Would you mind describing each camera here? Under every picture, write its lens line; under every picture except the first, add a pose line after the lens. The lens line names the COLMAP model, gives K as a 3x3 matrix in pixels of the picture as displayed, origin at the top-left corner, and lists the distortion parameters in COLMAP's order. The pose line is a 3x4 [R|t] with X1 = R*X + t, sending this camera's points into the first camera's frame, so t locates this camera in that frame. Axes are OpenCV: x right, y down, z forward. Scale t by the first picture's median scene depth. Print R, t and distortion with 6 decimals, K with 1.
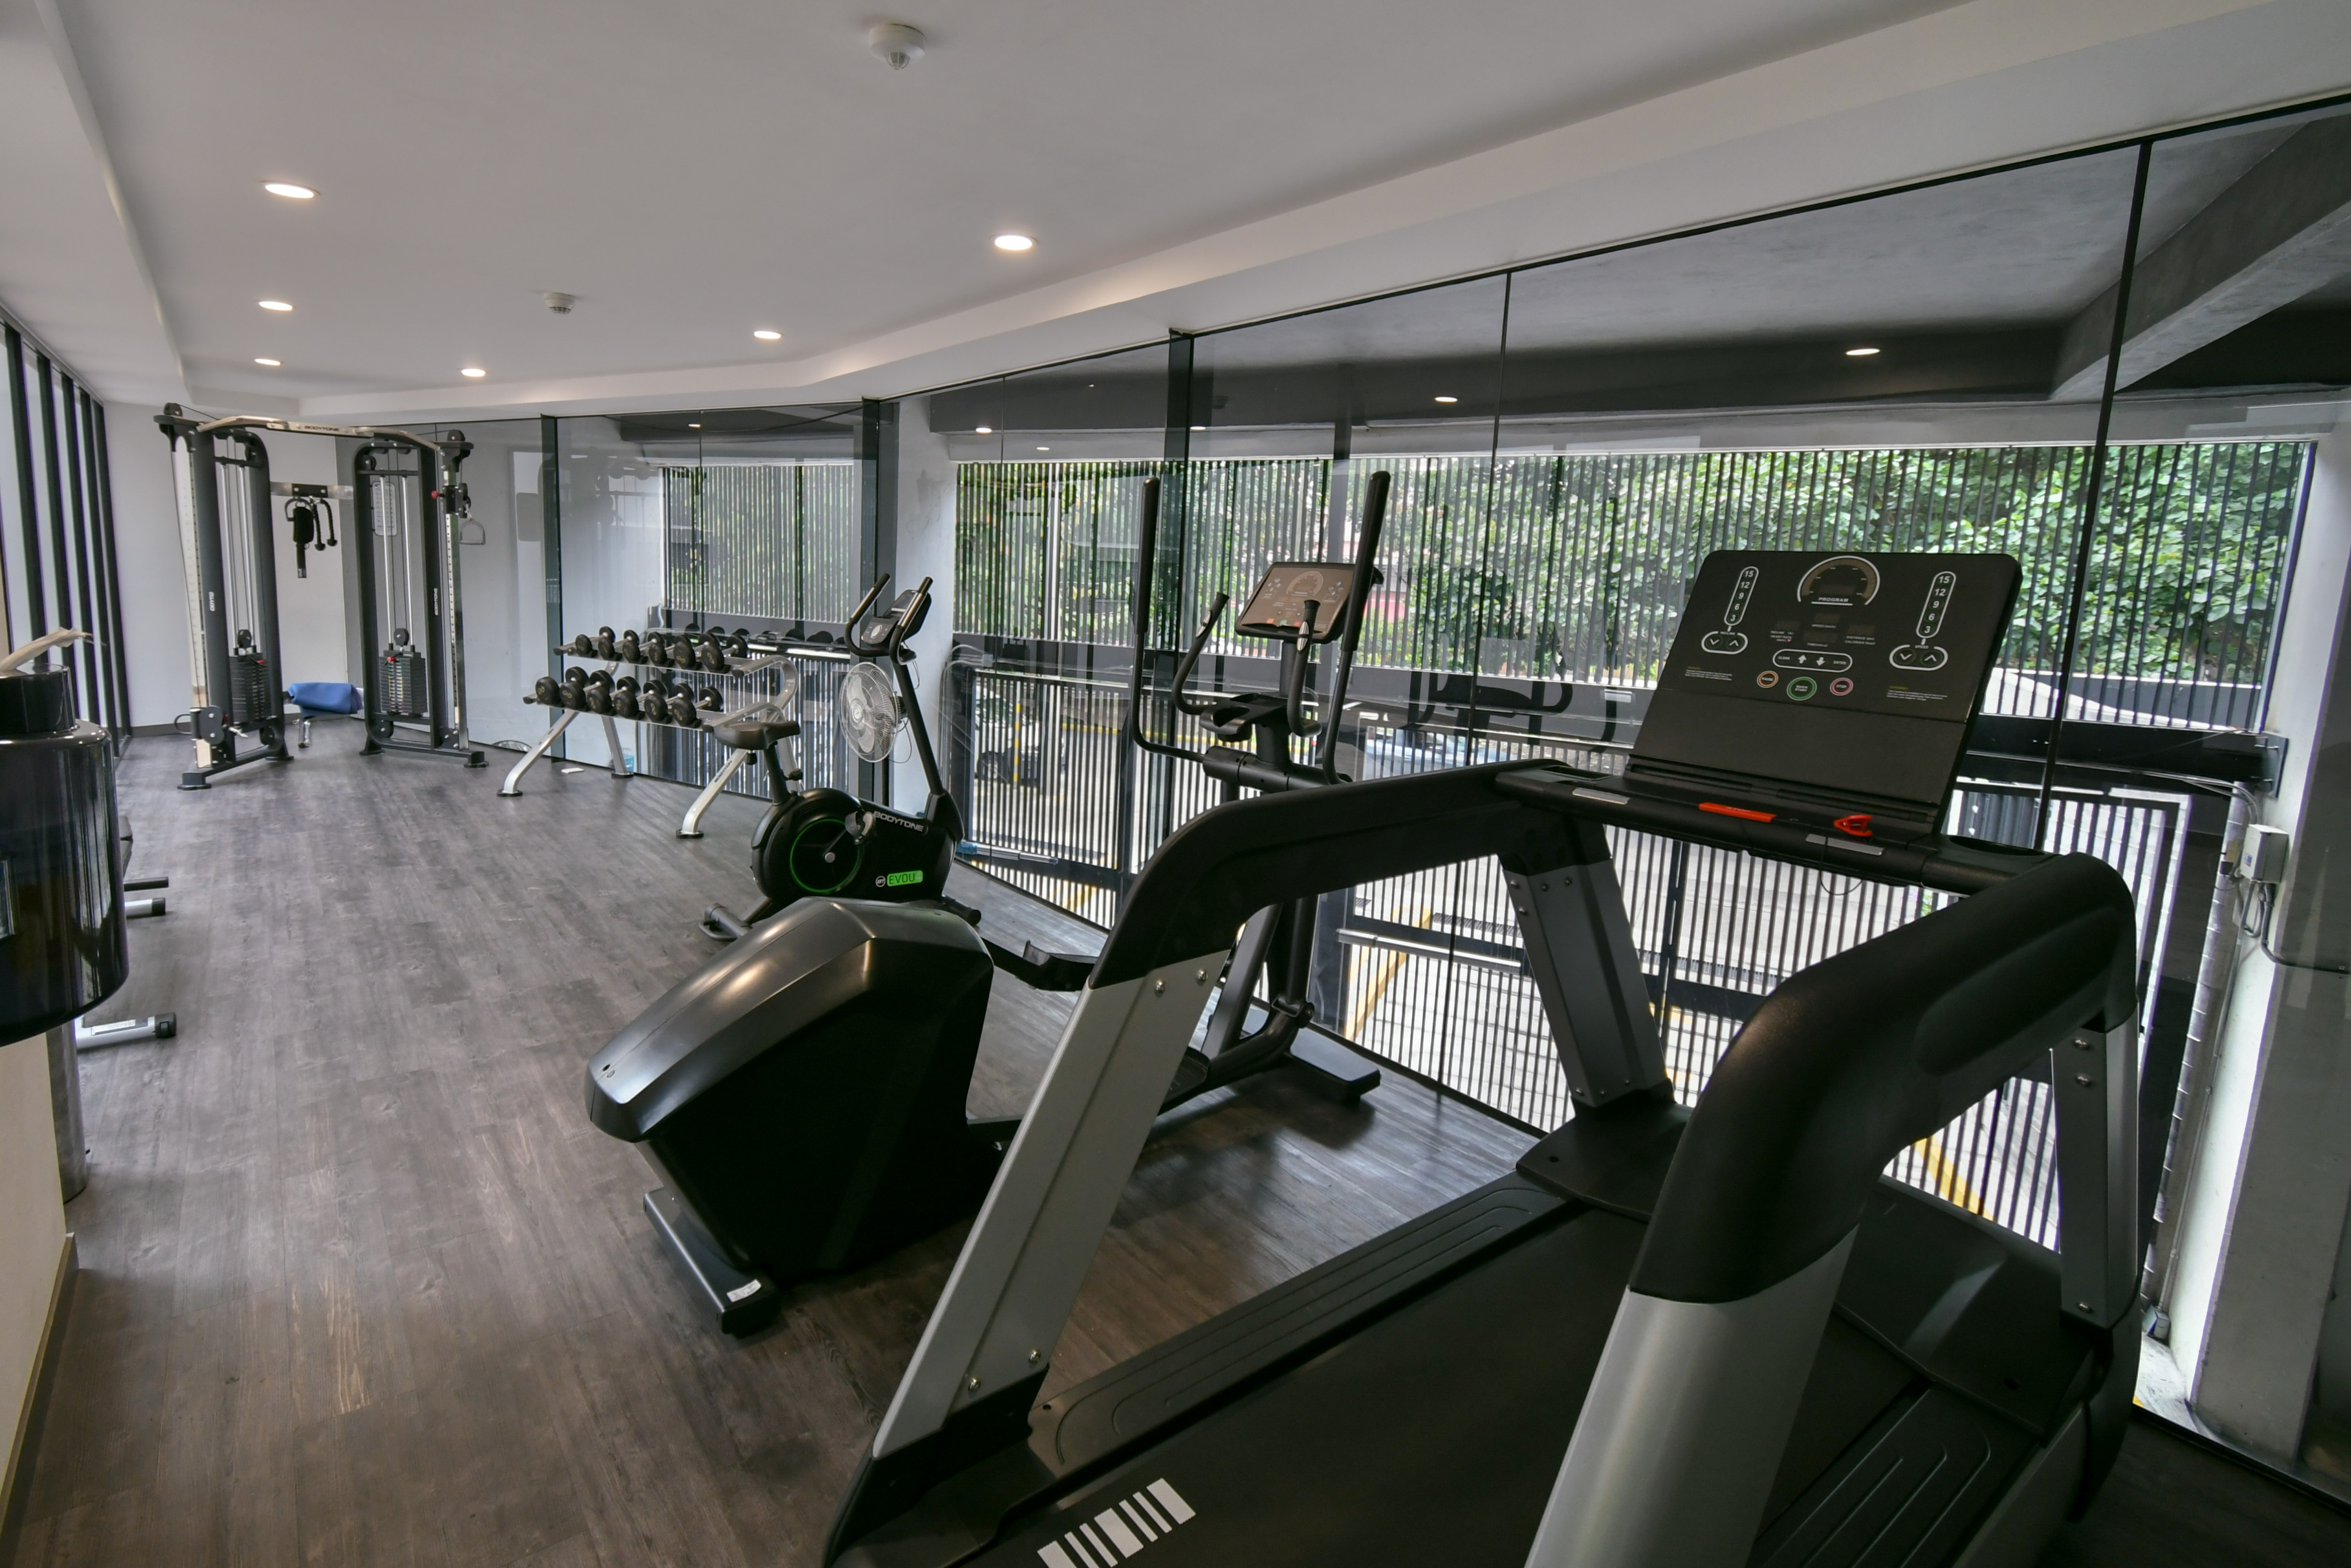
lens RADIAL K [[1135.9, 0, 1130.4], [0, 1135.9, 719.4], [0, 0, 1]] dist [0.002099, 0.000034]
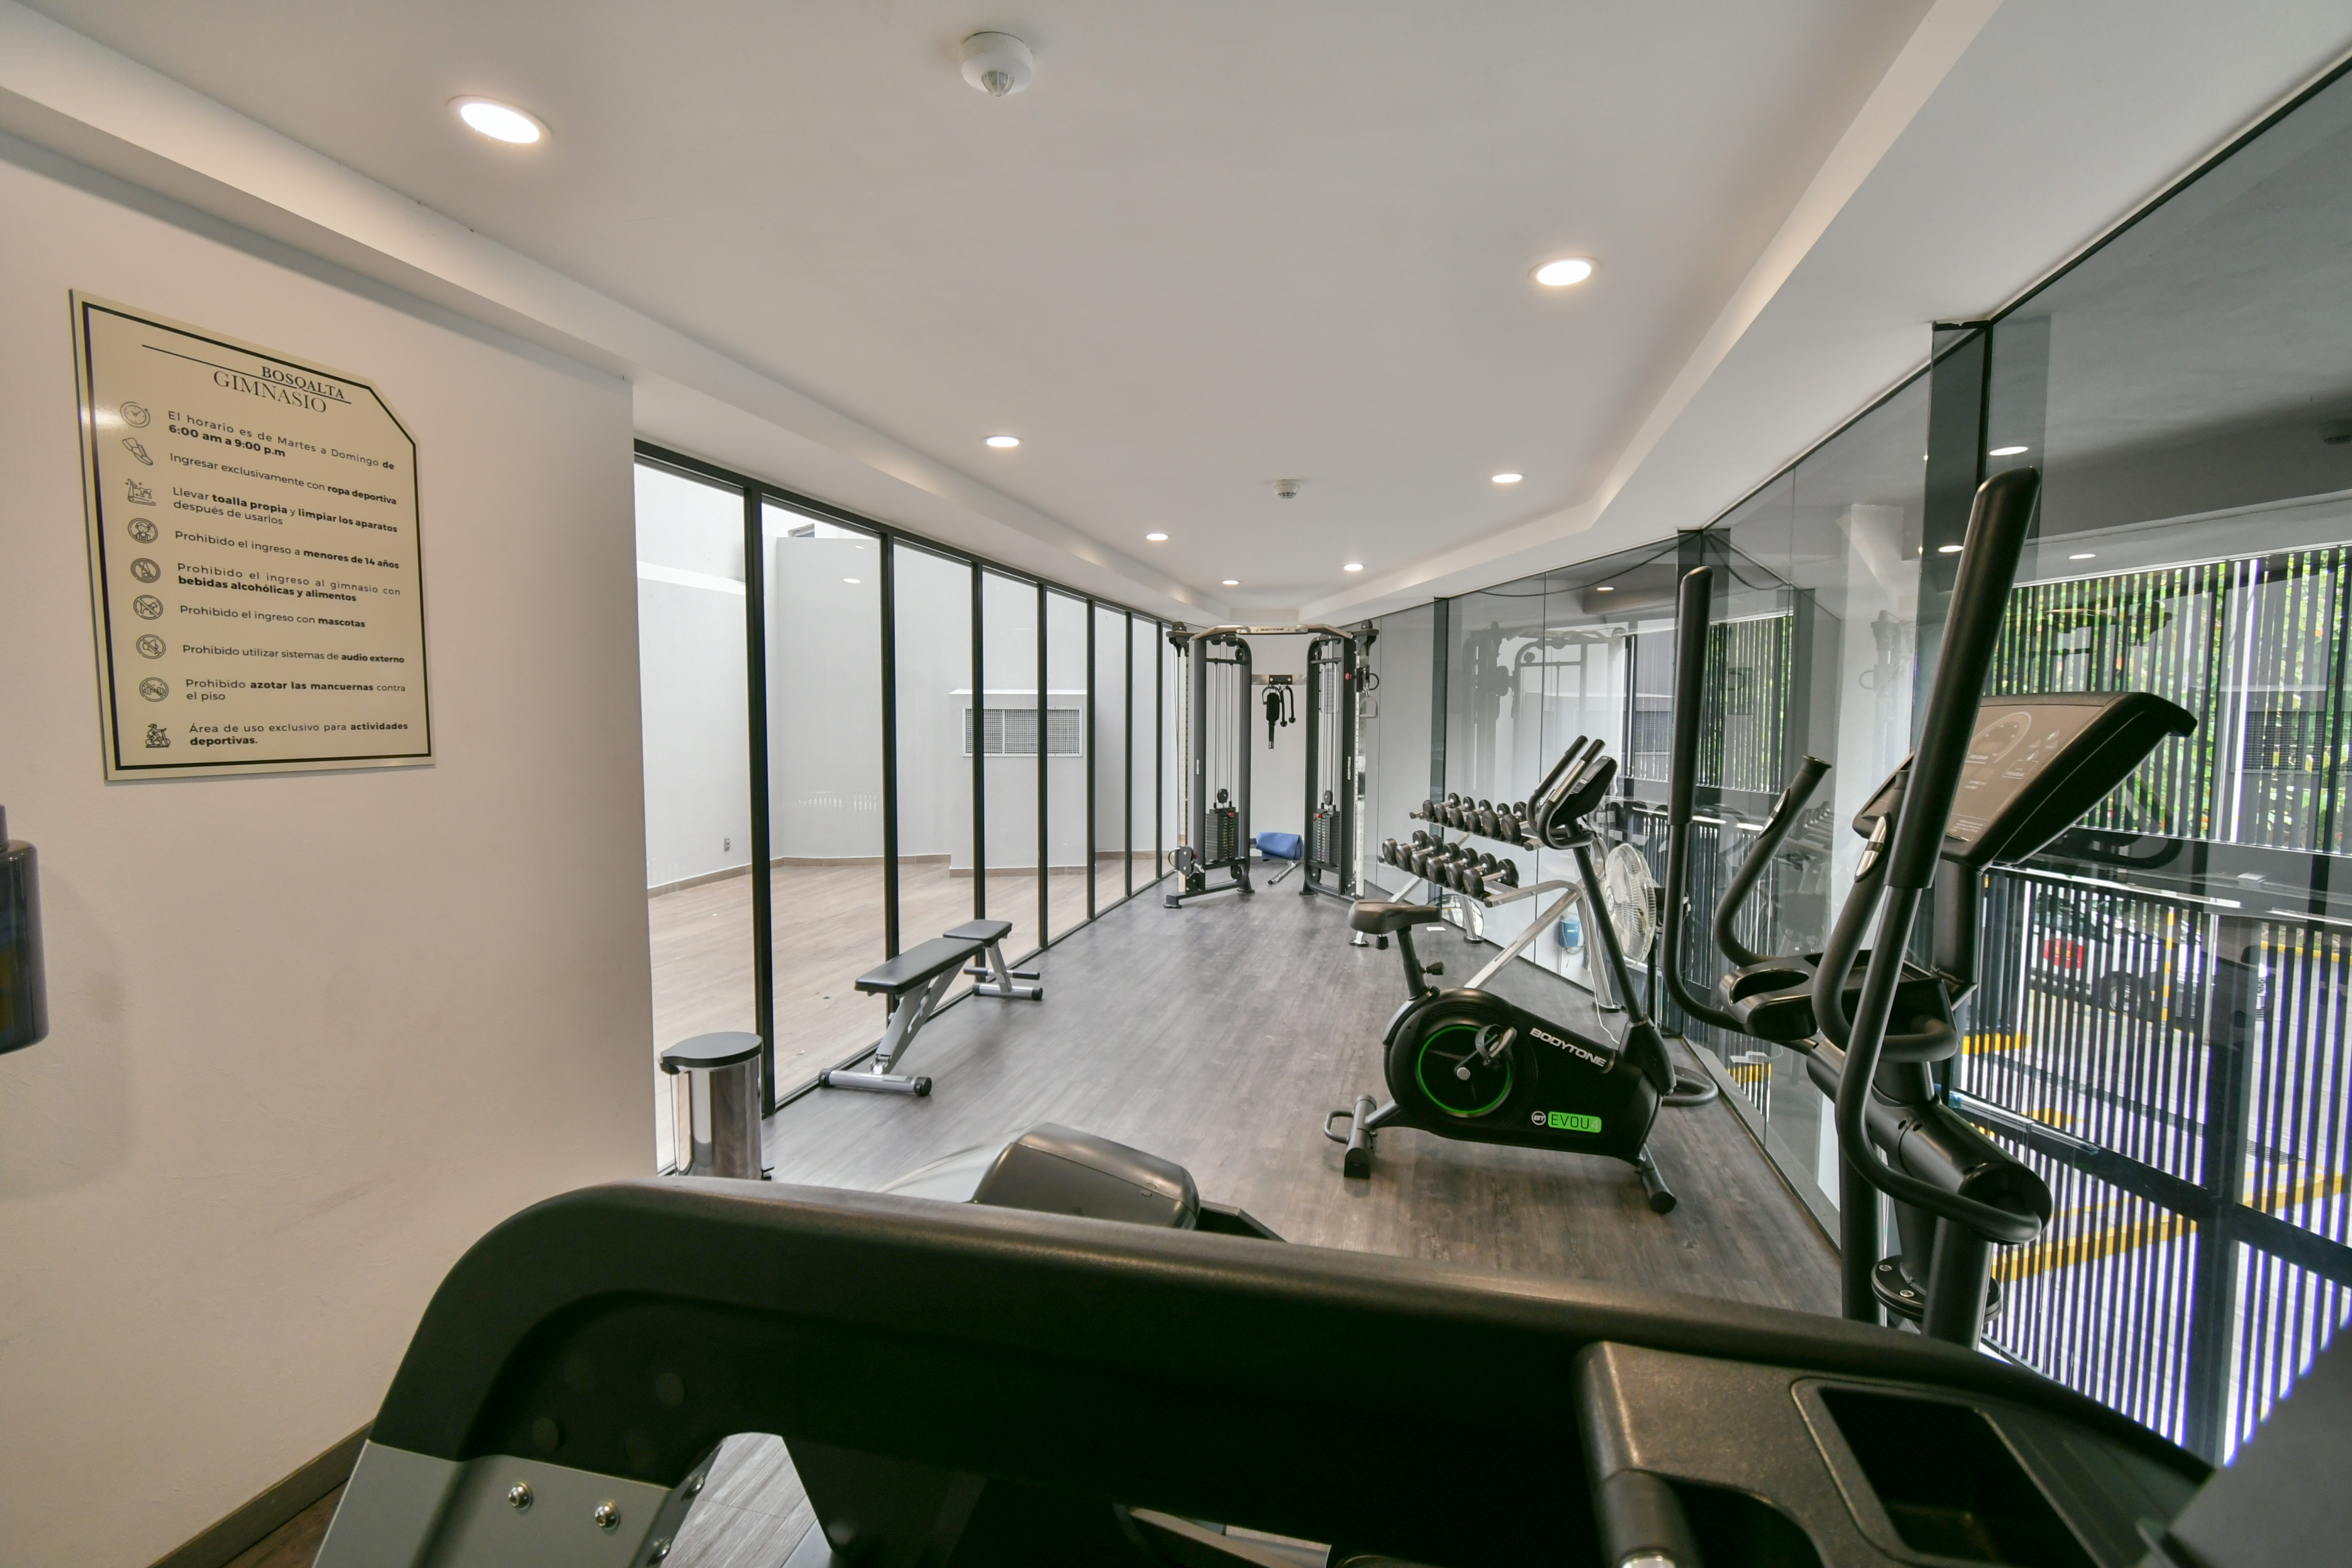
lens RADIAL K [[1066.0, 0, 1176.0], [0, 1066.0, 784.0], [0, 0, 1]] dist [0.012882, -0.005339]
pose [[0.615111, 0.018126, -0.788232, 0.145154], [-0.089028, 0.994939, -0.046596, -0.023152], [0.783398, 0.098836, 0.613612, 0.213972]]
